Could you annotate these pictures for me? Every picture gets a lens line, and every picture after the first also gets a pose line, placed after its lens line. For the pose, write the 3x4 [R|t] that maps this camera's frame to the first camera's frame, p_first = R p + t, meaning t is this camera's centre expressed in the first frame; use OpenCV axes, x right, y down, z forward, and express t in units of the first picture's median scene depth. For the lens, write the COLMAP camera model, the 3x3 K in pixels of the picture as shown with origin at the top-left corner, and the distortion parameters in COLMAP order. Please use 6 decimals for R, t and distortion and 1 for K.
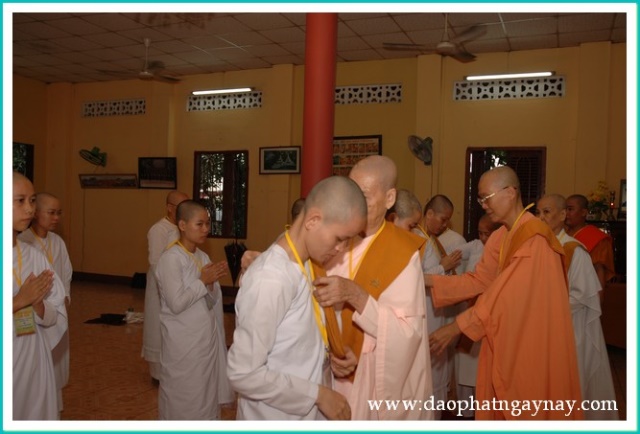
lens RADIAL K [[612.3, 0, 322.7], [0, 612.3, 233.5], [0, 0, 1]] dist [-0.040775, 0.000000]
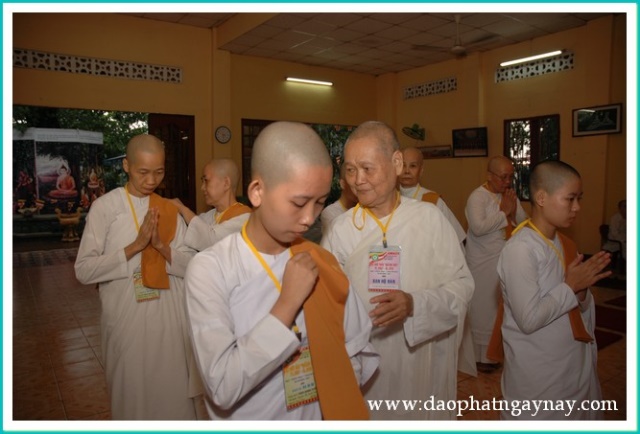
lens RADIAL K [[474.6, 0, 322.6], [0, 474.6, 221.6], [0, 0, 1]] dist [-0.152310, 0.106153]
pose [[0.849297, 0.006535, -0.527875, -0.053977], [0.023988, 0.998413, 0.050953, -0.007129], [0.527370, -0.055937, 0.847792, 0.148896]]
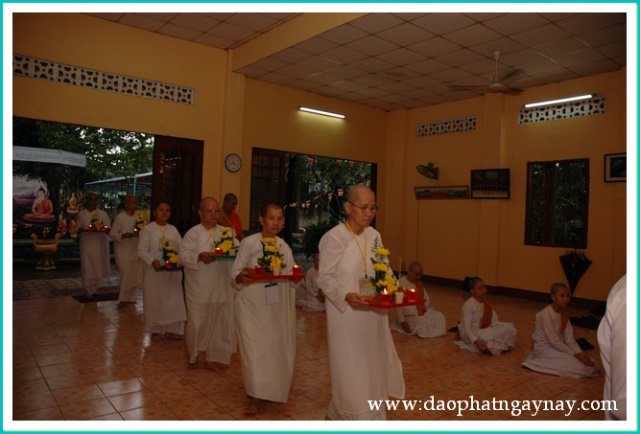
lens RADIAL K [[474.6, 0, 322.3], [0, 474.6, 222.2], [0, 0, 1]] dist [-0.152310, 0.106153]
pose [[0.884735, 0.002582, -0.466087, -0.154780], [-0.014975, 0.999626, -0.022888, -0.010101], [0.465854, 0.027229, 0.884443, 0.155494]]
